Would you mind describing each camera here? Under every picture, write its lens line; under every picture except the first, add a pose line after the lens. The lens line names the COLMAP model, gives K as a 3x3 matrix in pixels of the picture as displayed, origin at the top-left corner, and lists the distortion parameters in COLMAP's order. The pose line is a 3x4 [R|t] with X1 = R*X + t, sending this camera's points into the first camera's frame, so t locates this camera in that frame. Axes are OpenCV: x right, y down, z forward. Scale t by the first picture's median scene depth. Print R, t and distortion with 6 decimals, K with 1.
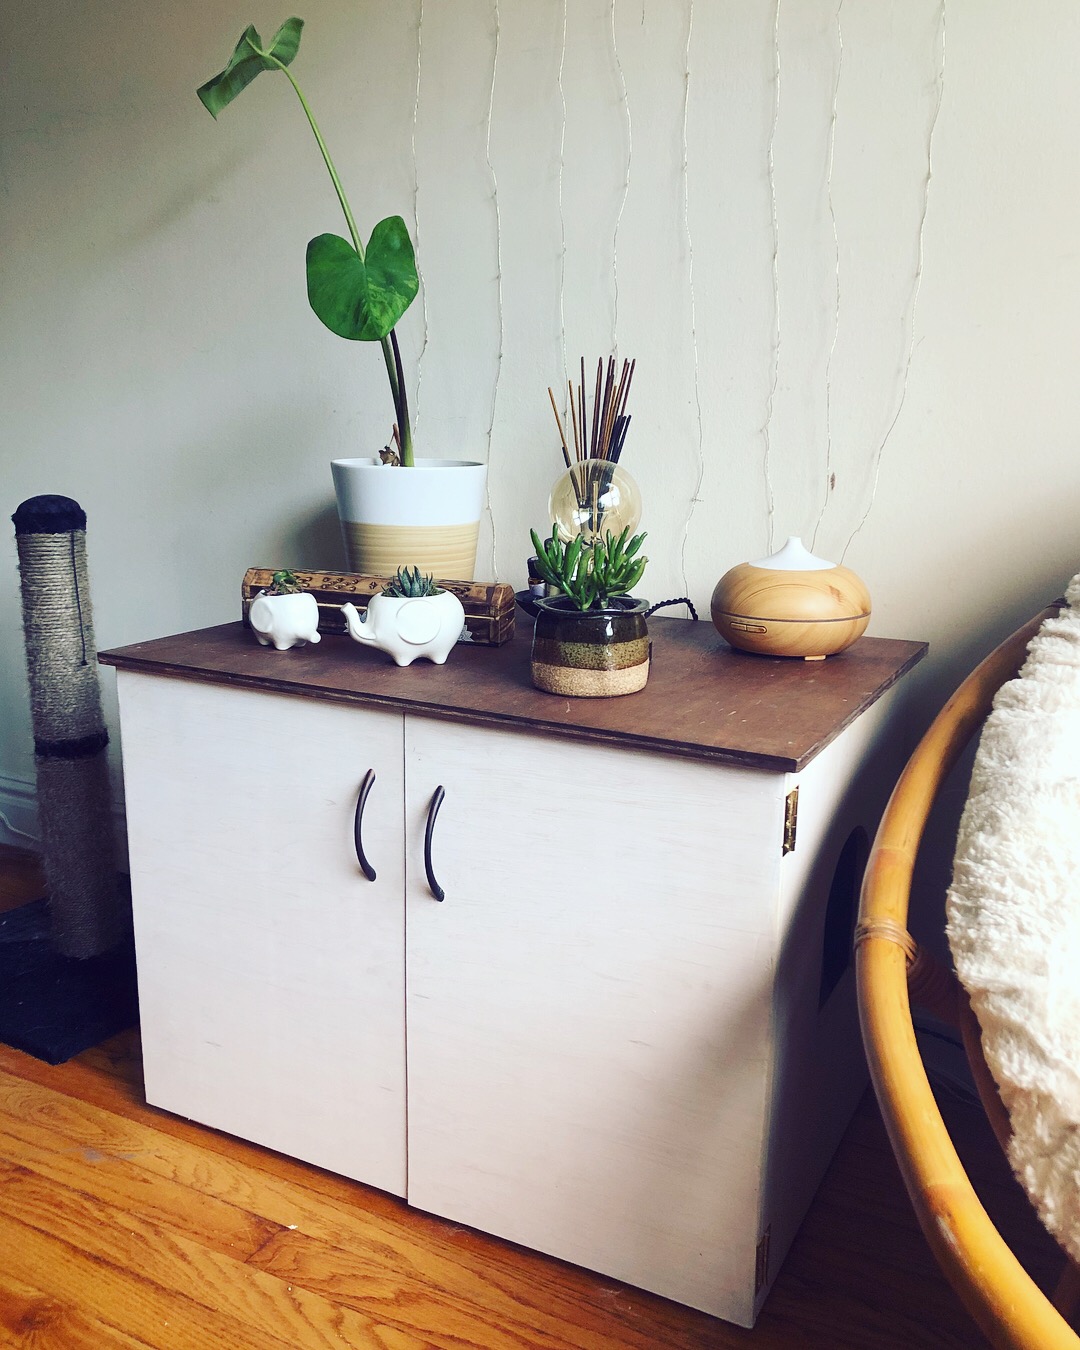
lens RADIAL K [[1210.0, 0, 518.2], [0, 1210.0, 669.7], [0, 0, 1]] dist [0.049965, -0.104296]
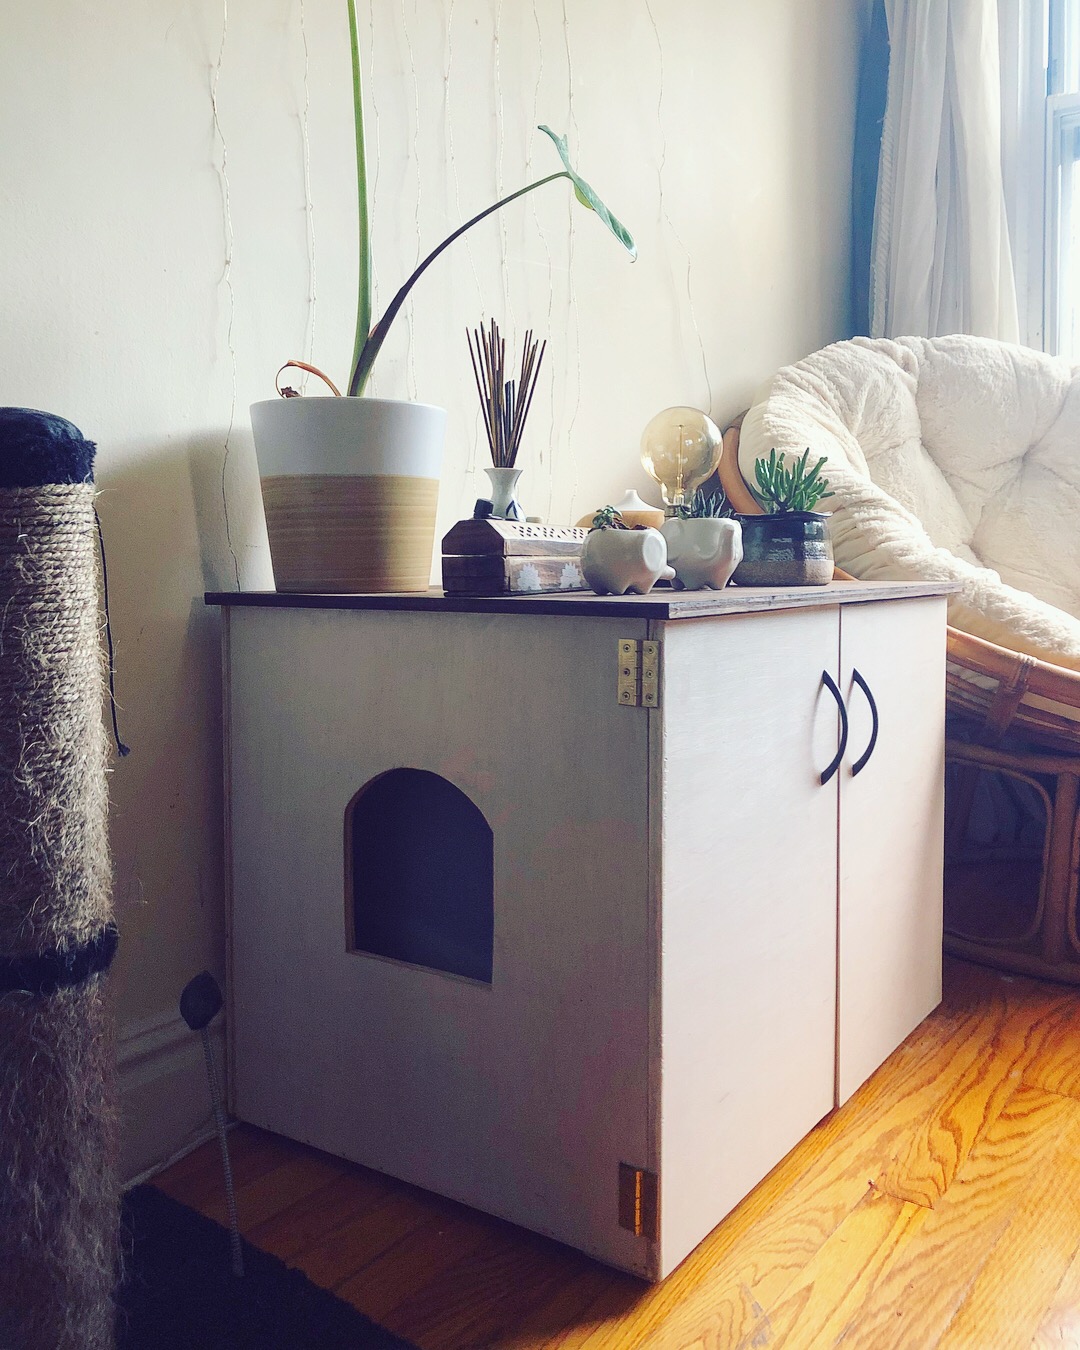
lens RADIAL K [[1210.0, 0, 518.2], [0, 1210.0, 669.7], [0, 0, 1]] dist [0.049965, -0.104296]
pose [[0.120709, -0.094210, 0.988207, -1.150565], [0.234695, 0.969973, 0.063804, -0.046496], [-0.964545, 0.224226, 0.139195, 1.090666]]
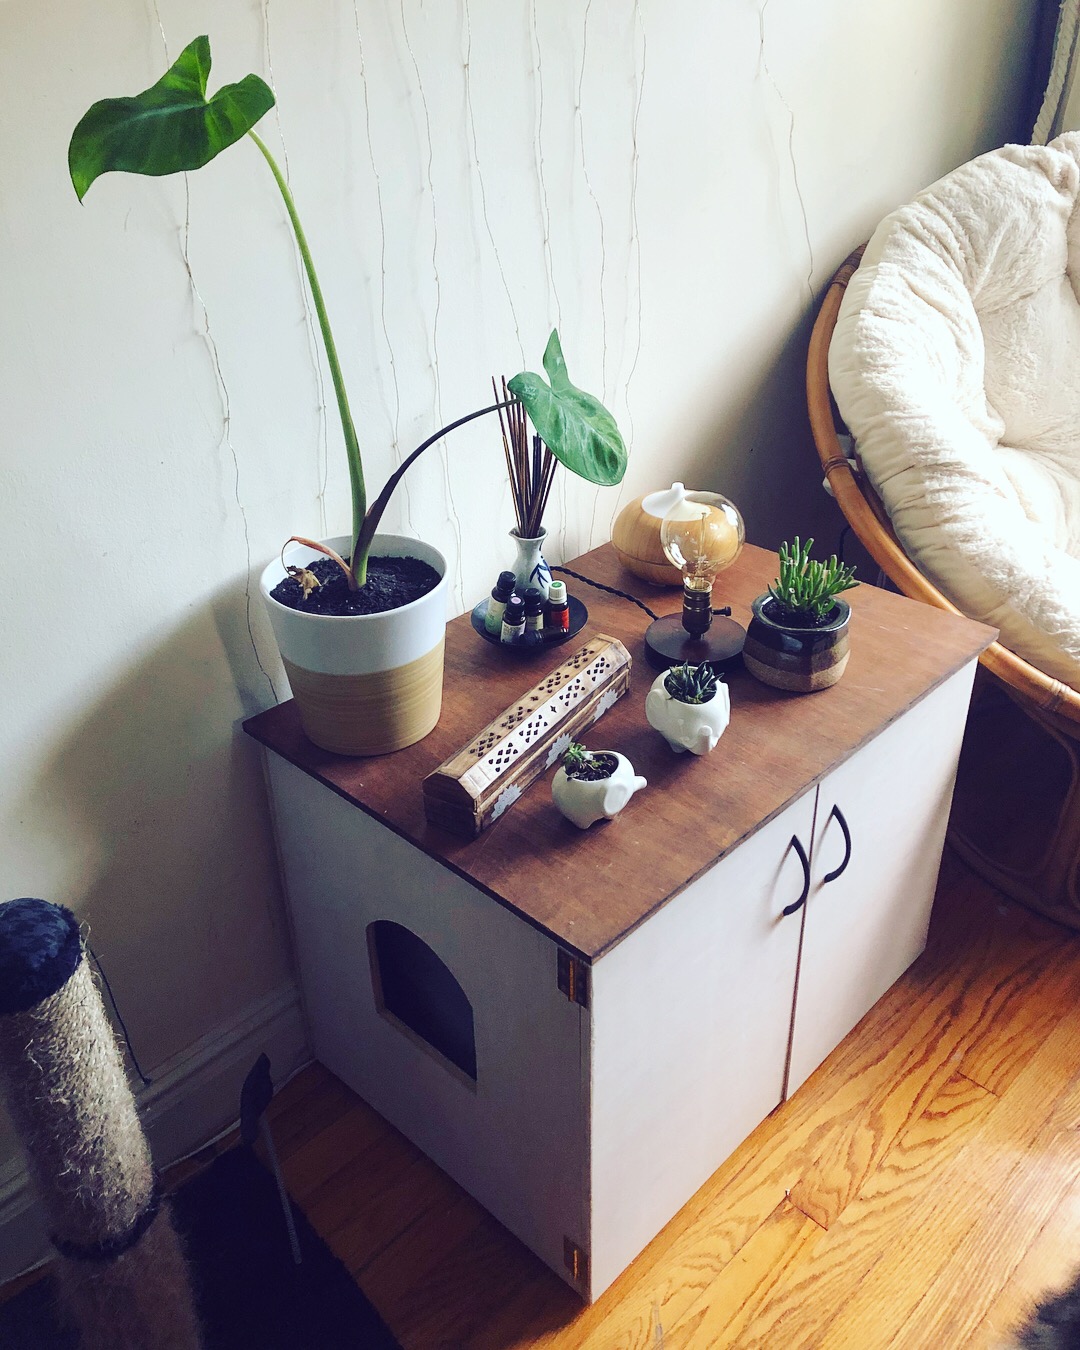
lens RADIAL K [[1194.1, 0, 518.5], [0, 1194.1, 679.6], [0, 0, 1]] dist [0.044661, -0.081916]
pose [[0.270188, -0.525195, 0.806950, -0.985157], [0.256845, 0.847066, 0.465305, -0.607350], [-0.927917, 0.081542, 0.363761, 0.811366]]
